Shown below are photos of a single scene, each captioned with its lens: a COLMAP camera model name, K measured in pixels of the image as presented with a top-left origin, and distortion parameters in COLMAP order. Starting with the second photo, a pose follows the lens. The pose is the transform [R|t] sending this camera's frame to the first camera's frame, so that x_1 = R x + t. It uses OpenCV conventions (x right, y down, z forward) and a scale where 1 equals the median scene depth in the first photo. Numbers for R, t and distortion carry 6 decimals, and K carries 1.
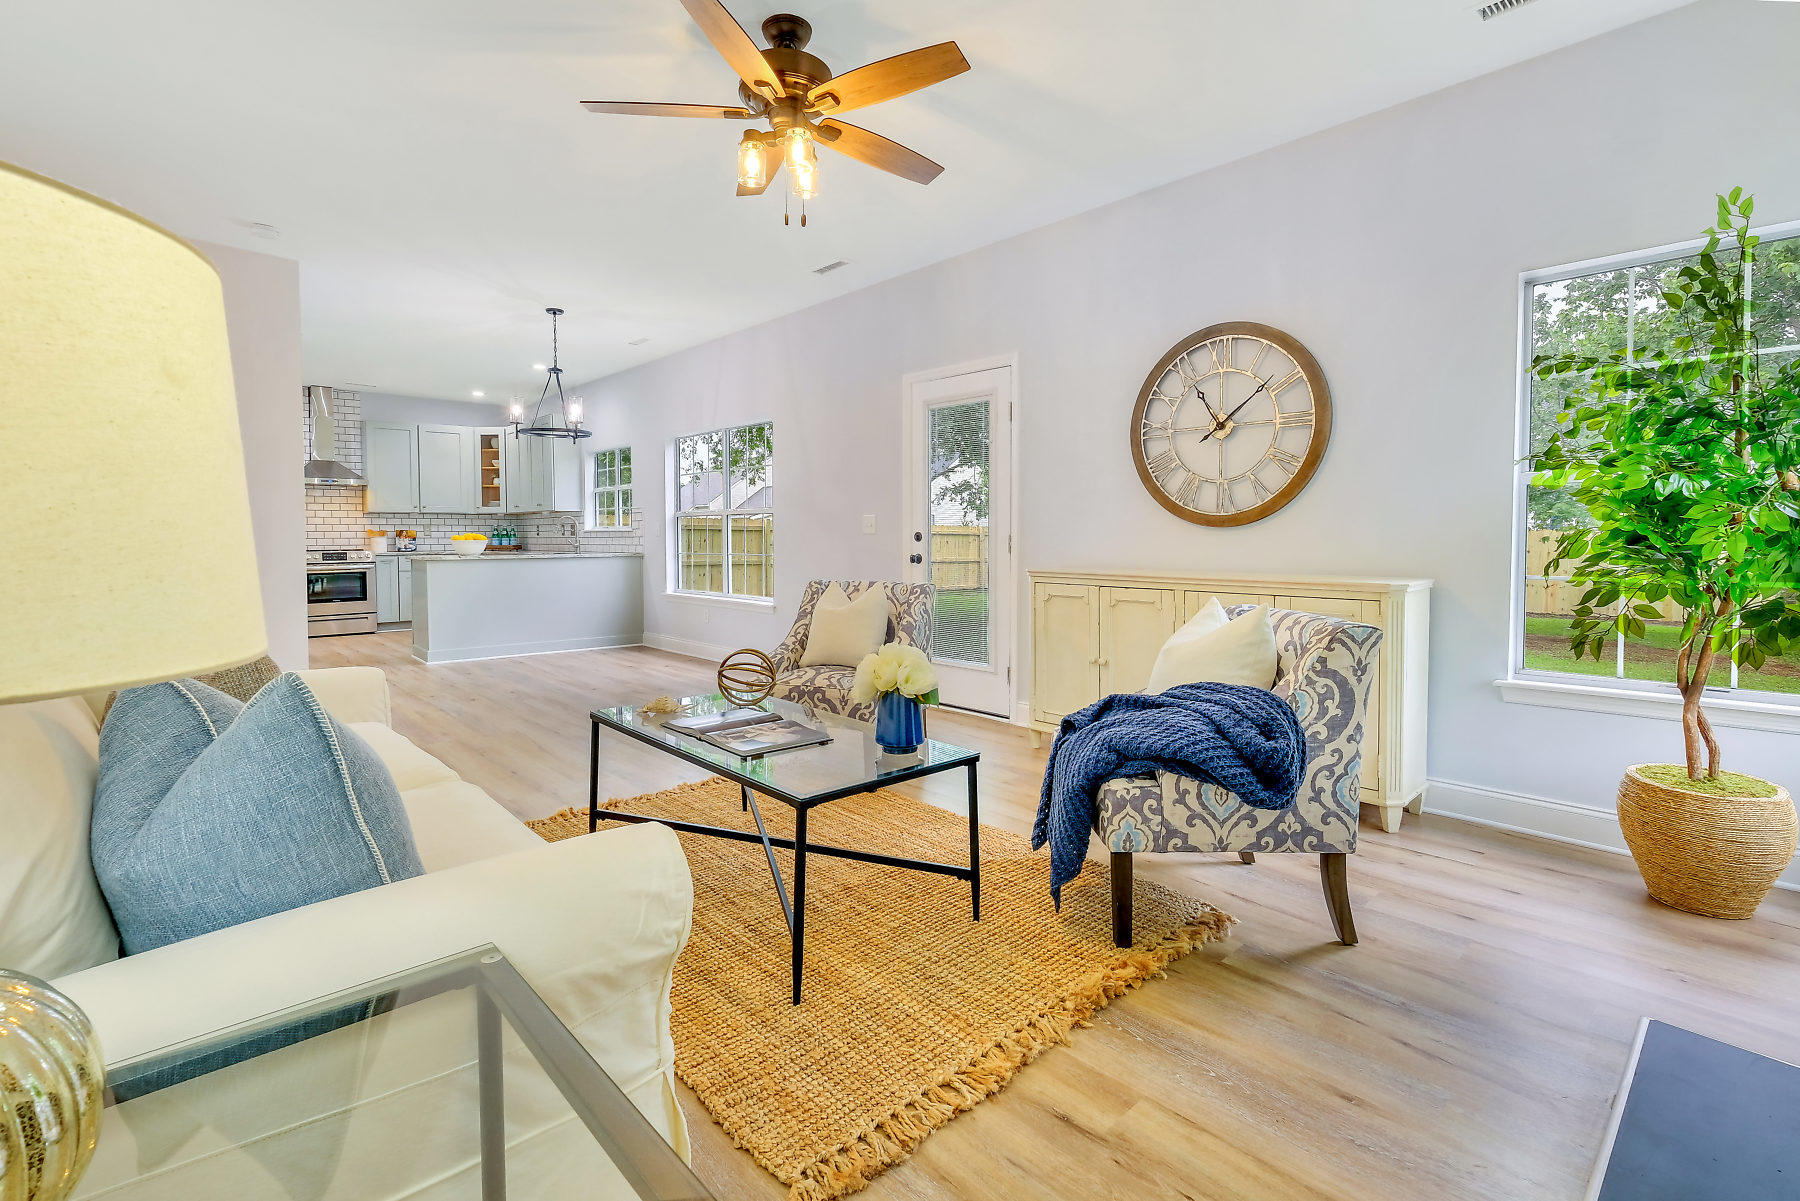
lens RADIAL K [[814.7, 0, 883.2], [0, 814.7, 547.0], [0, 0, 1]] dist [0.001689, 0.000409]
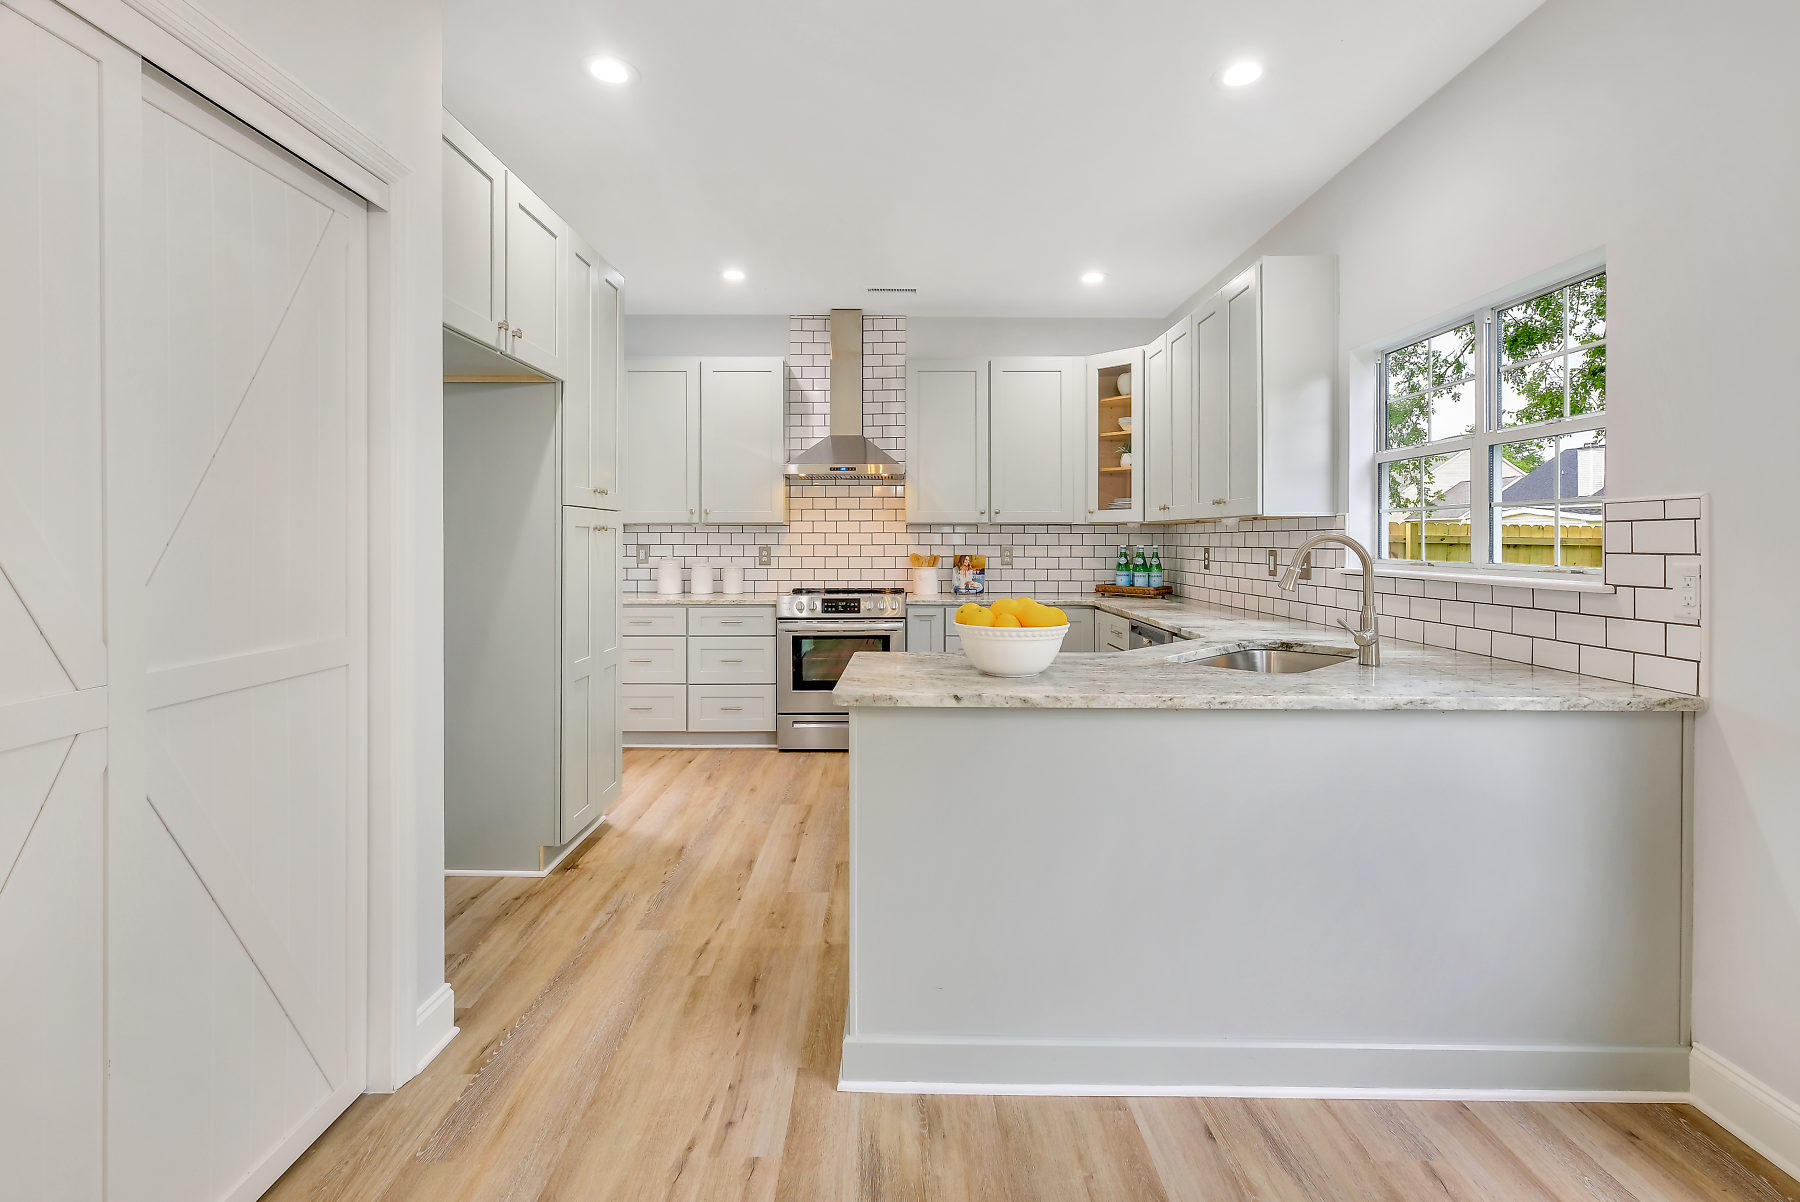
lens RADIAL K [[814.7, 0, 883.2], [0, 814.7, 547.5], [0, 0, 1]] dist [0.001689, 0.000409]
pose [[0.734808, 0.011717, -0.678174, -0.253005], [-0.017595, 0.999844, -0.001789, -0.023633], [0.678047, 0.013247, 0.734899, 0.551541]]
